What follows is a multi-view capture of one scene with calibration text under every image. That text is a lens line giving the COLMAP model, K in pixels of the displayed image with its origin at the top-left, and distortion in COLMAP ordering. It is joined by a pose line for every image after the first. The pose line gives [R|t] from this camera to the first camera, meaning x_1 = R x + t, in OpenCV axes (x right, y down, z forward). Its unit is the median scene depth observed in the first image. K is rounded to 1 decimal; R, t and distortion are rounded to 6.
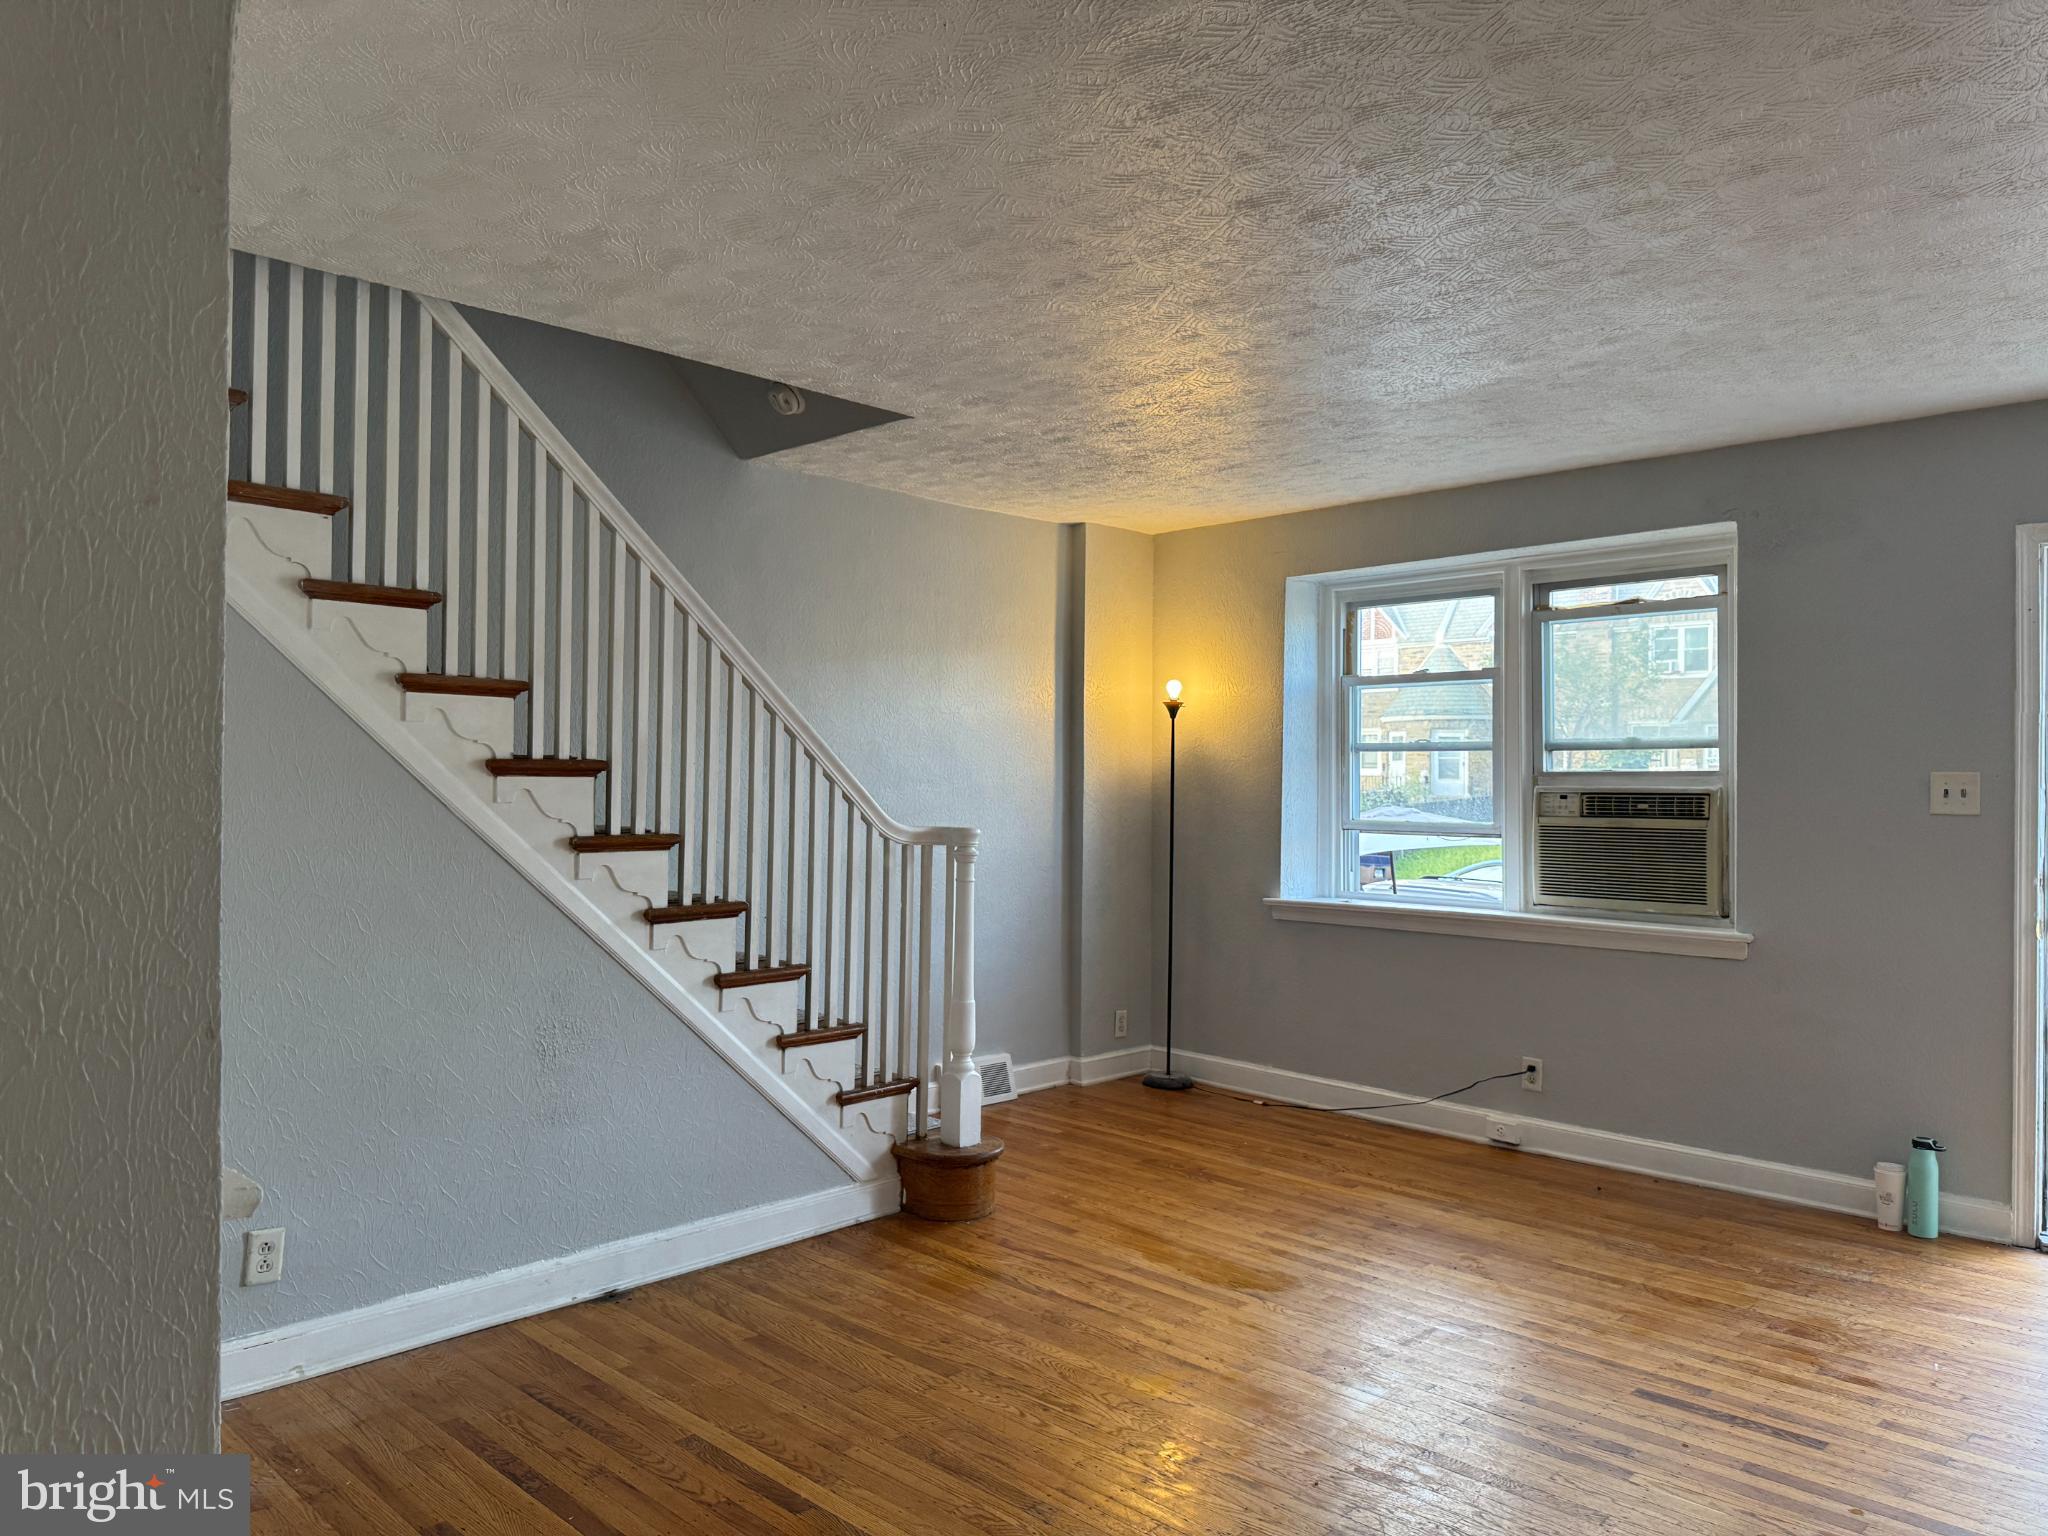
lens RADIAL K [[1467.7, 0, 1022.2], [0, 1467.7, 751.8], [0, 0, 1]] dist [0.032785, -0.034478]
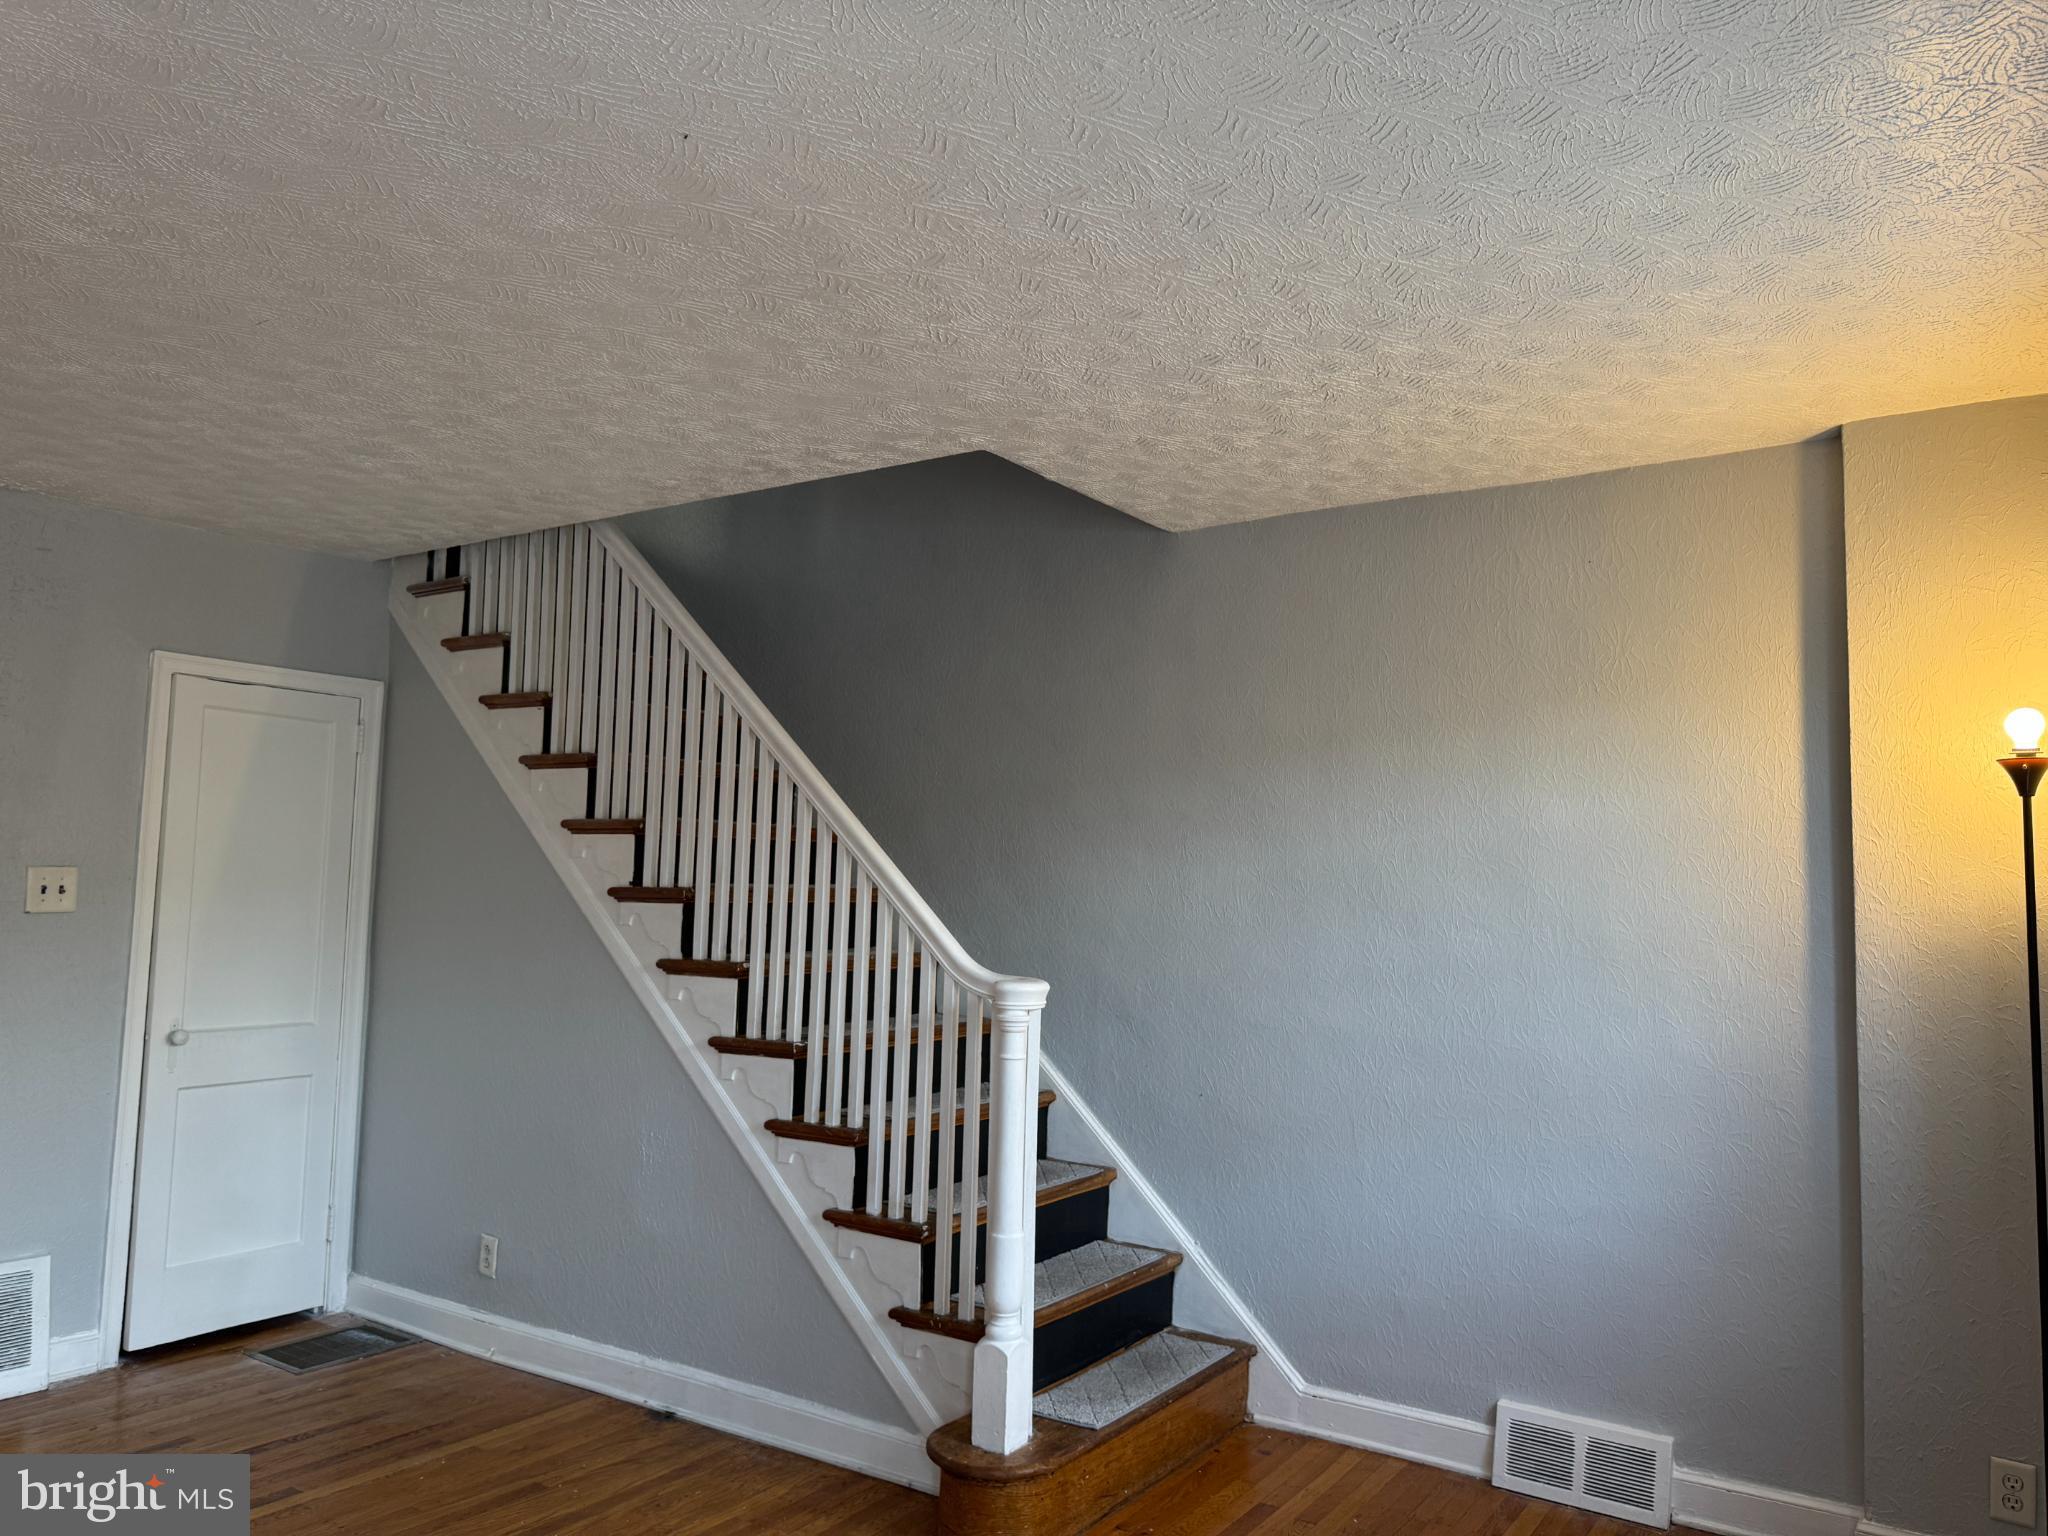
lens RADIAL K [[1467.7, 0, 1018.0], [0, 1467.7, 764.1], [0, 0, 1]] dist [0.032785, -0.034478]
pose [[0.171448, -0.095277, -0.980575, 0.793378], [-0.003068, 0.995256, -0.097240, 0.018453], [0.985188, 0.019680, 0.170342, 1.040413]]
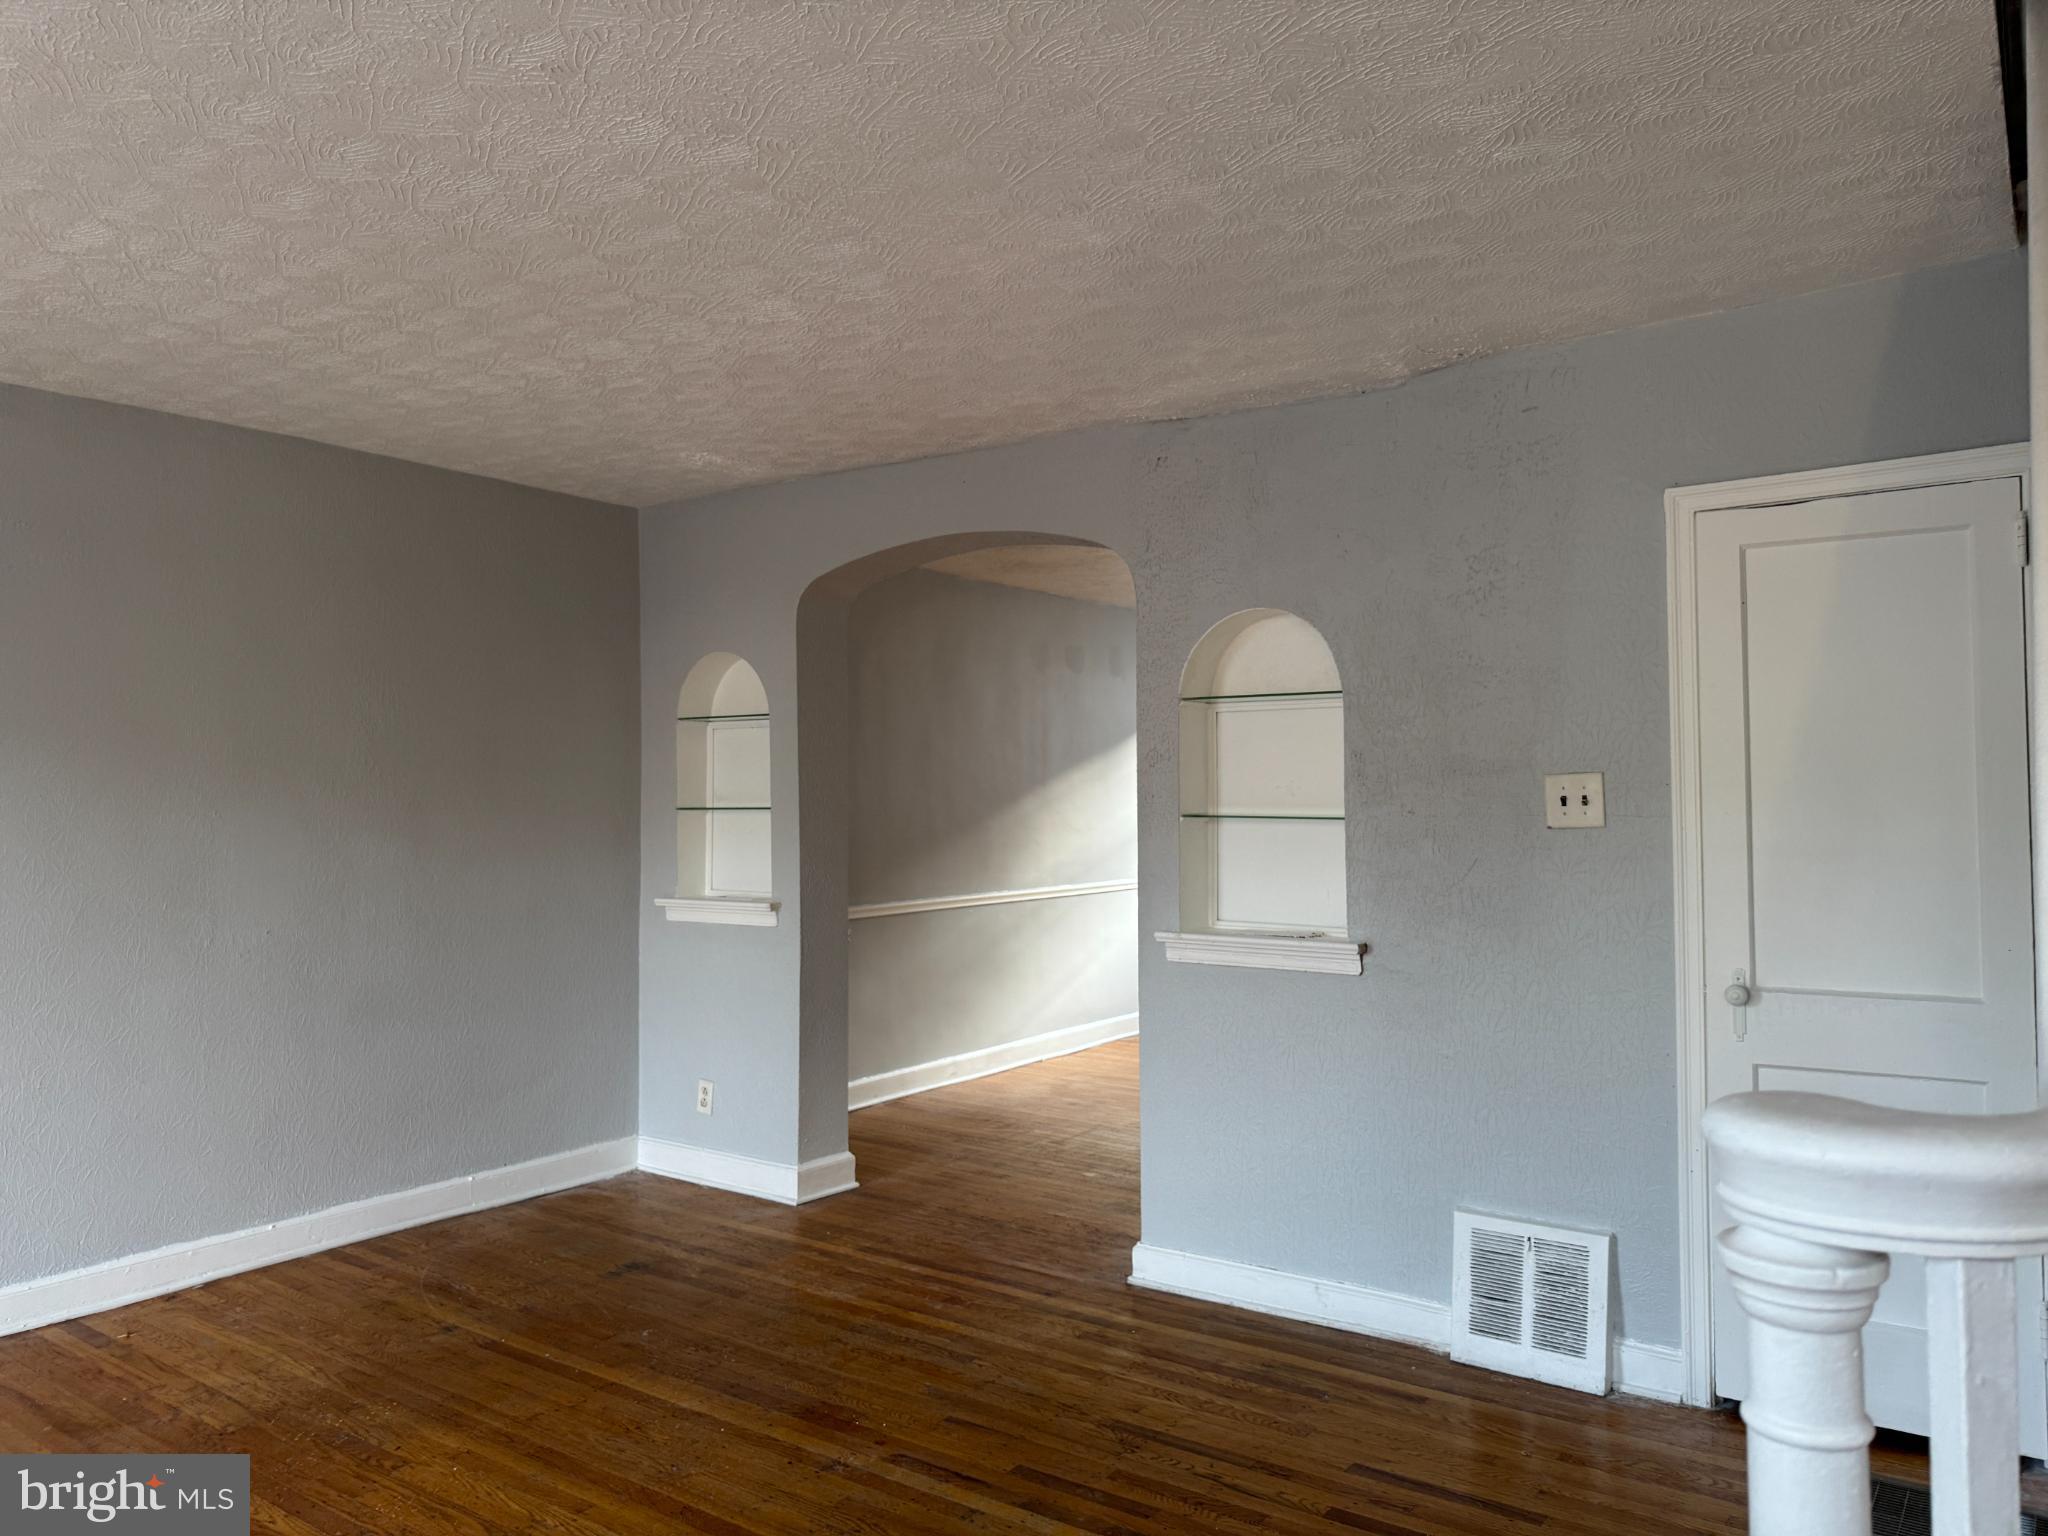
lens RADIAL K [[1467.7, 0, 1008.5], [0, 1467.7, 757.9], [0, 0, 1]] dist [0.032785, -0.034478]
pose [[-0.989968, -0.005529, -0.141184, 0.143609], [0.001714, 0.998691, -0.051129, 0.025711], [0.141282, -0.050858, -0.988662, 1.352408]]
